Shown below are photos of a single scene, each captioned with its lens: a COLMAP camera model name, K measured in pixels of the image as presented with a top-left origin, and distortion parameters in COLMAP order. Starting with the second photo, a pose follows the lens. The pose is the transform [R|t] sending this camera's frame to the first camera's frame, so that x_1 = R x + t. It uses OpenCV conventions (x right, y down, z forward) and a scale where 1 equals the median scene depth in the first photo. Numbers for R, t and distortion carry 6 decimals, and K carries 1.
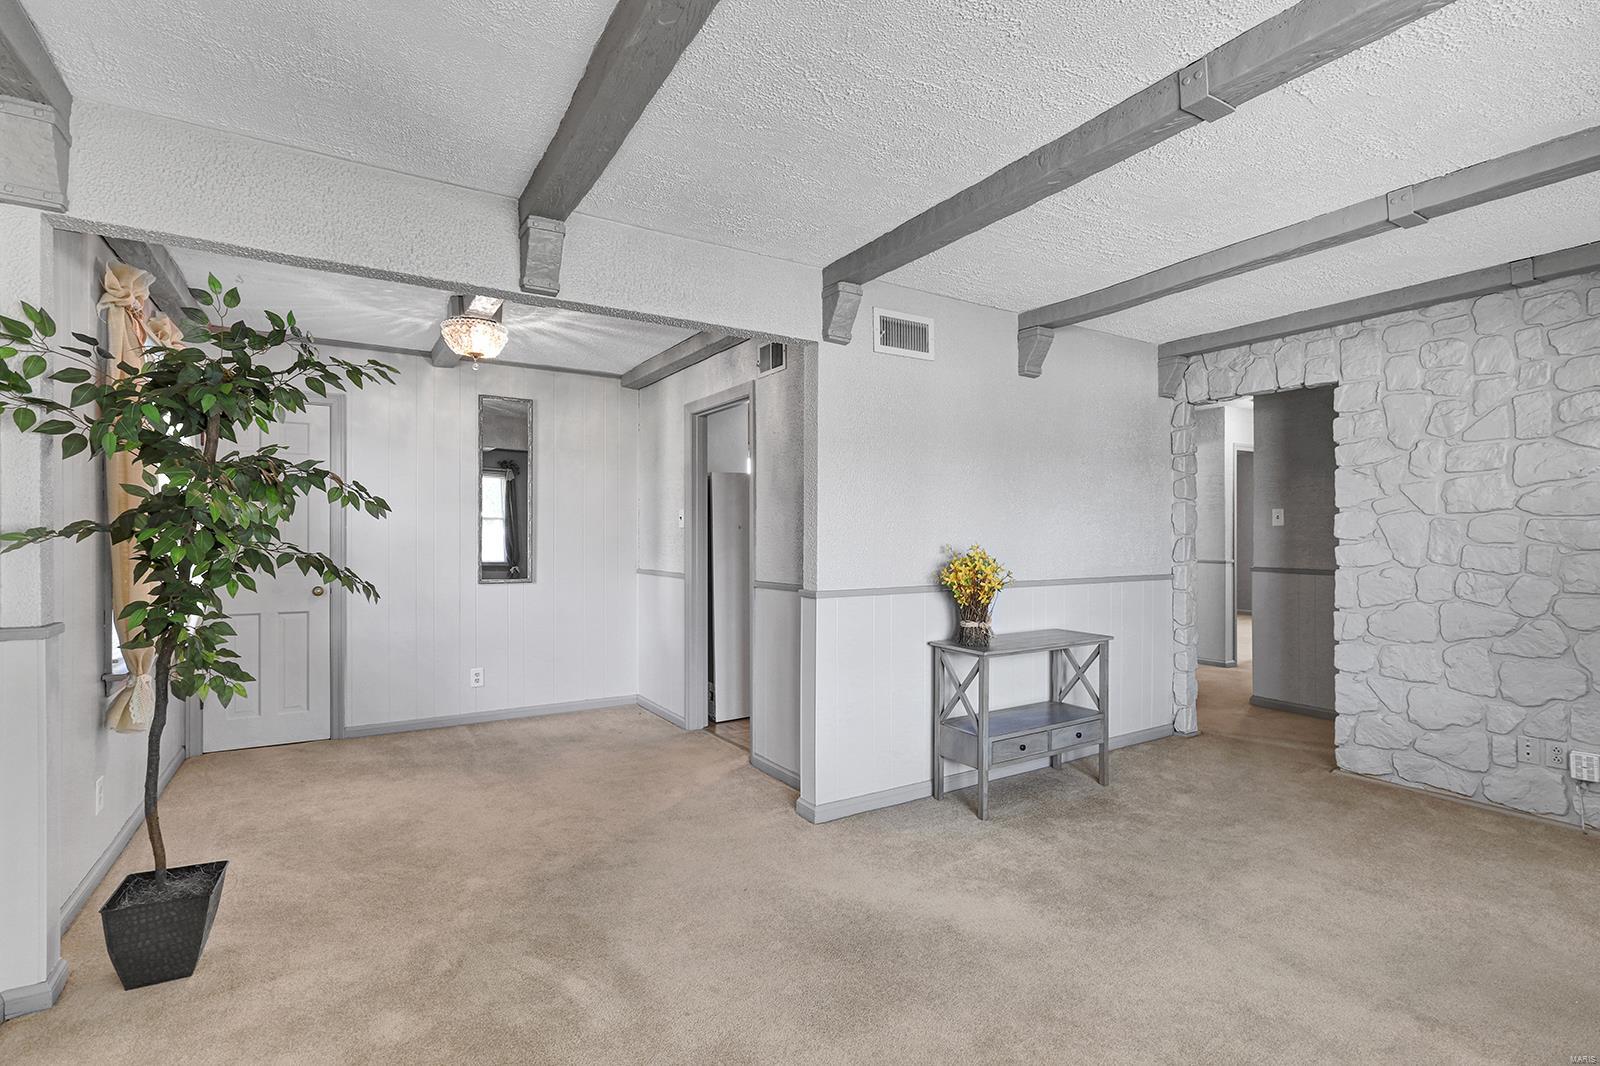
lens RADIAL K [[748.5, 0, 801.8], [0, 748.5, 534.8], [0, 0, 1]] dist [-0.002489, 0.002238]
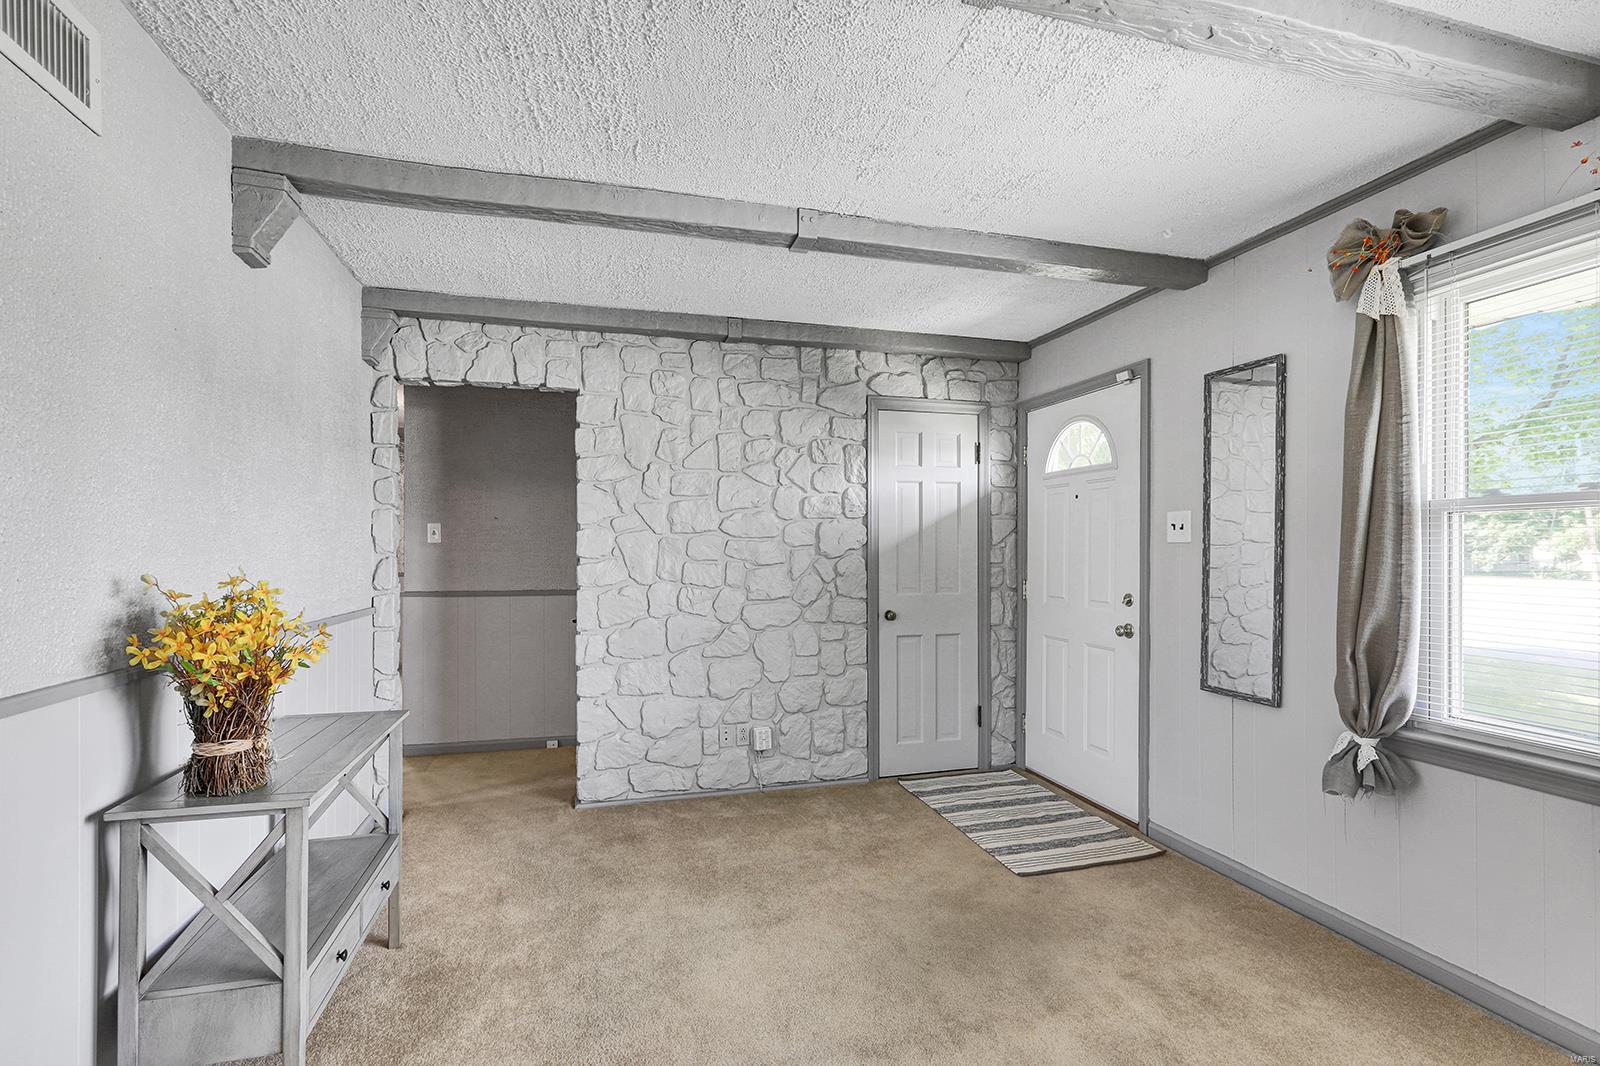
lens RADIAL K [[748.5, 0, 797.2], [0, 748.5, 553.0], [0, 0, 1]] dist [-0.002489, 0.002238]
pose [[0.275786, 0.000038, 0.961219, -0.111501], [-0.000030, 1.000000, -0.000031, -0.000260], [-0.961219, -0.000020, 0.275786, 0.483543]]
